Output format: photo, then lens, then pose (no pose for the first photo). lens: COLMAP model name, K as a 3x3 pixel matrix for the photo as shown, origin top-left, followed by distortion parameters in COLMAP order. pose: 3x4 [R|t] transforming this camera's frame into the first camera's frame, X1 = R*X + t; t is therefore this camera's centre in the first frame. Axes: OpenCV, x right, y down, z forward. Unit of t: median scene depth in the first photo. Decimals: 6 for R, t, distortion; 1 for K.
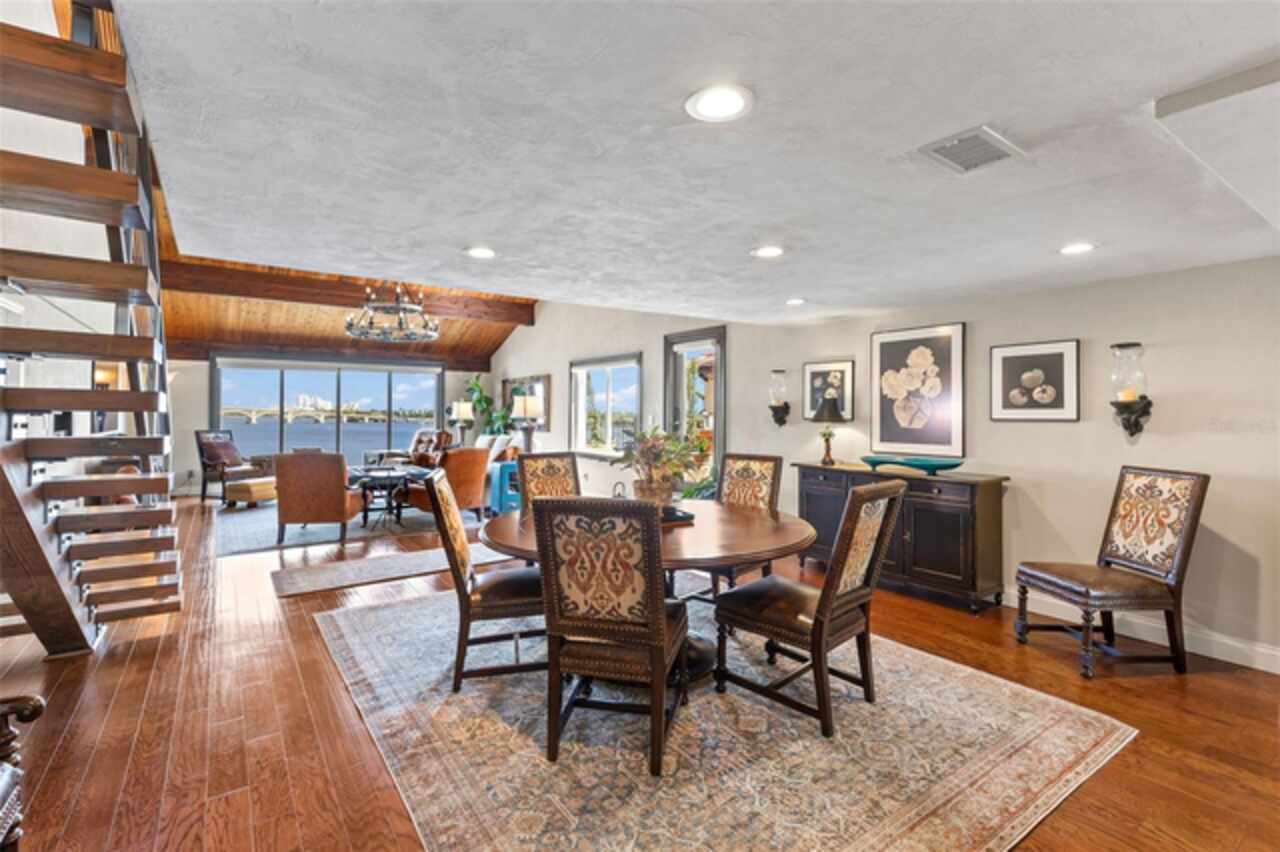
lens RADIAL K [[572.8, 0, 638.1], [0, 572.8, 406.5], [0, 0, 1]] dist [0.008153, -0.002949]
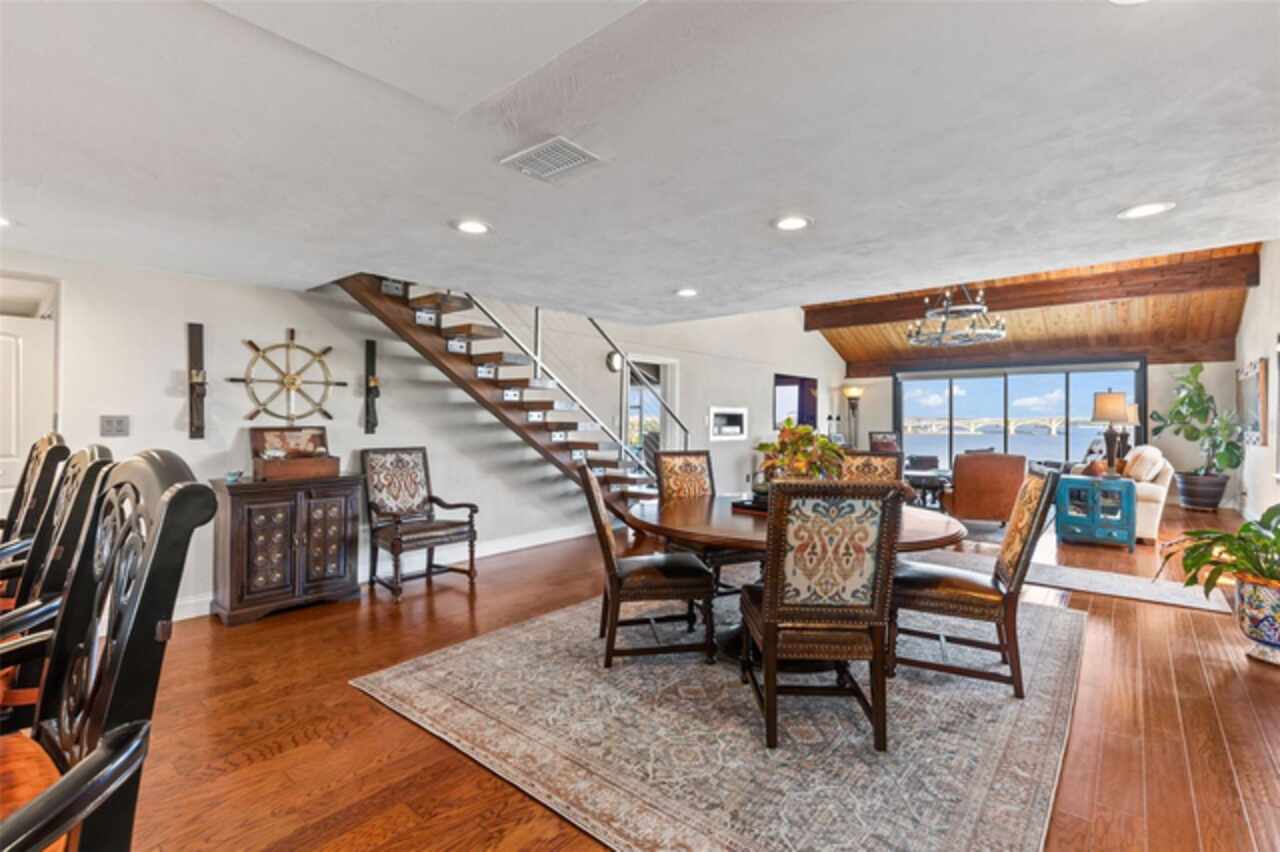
lens RADIAL K [[572.8, 0, 645.0], [0, 572.8, 416.4], [0, 0, 1]] dist [0.008153, -0.002949]
pose [[0.272604, -0.008020, -0.962093, 0.573824], [0.007292, 0.999954, -0.006269, 0.020202], [0.962099, -0.005307, 0.272650, 0.295861]]
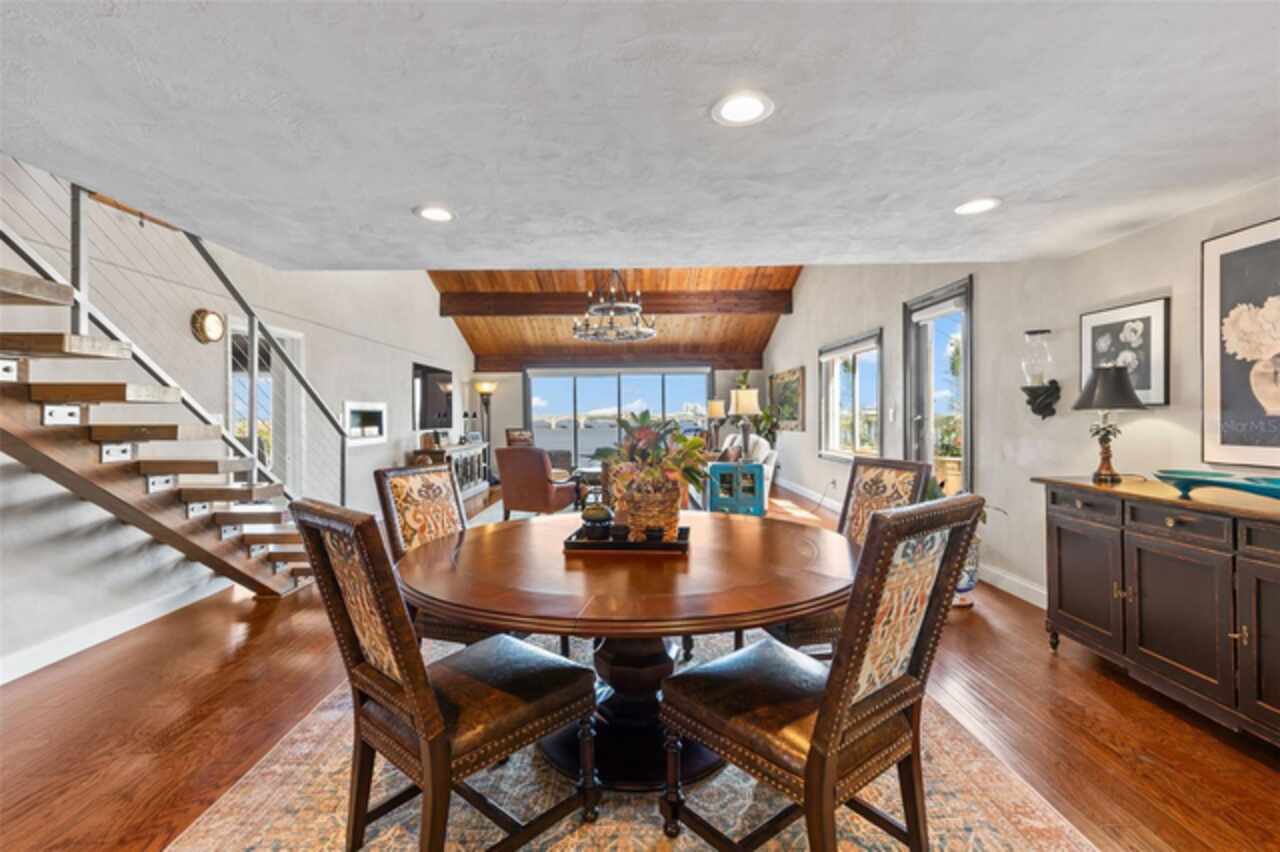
lens RADIAL K [[572.8, 0, 637.8], [0, 572.8, 421.1], [0, 0, 1]] dist [0.008153, -0.002949]
pose [[0.829470, -0.008077, -0.558492, 0.258560], [0.019986, 0.999684, 0.015226, 0.020471], [0.558193, -0.023791, 0.829370, 0.249757]]
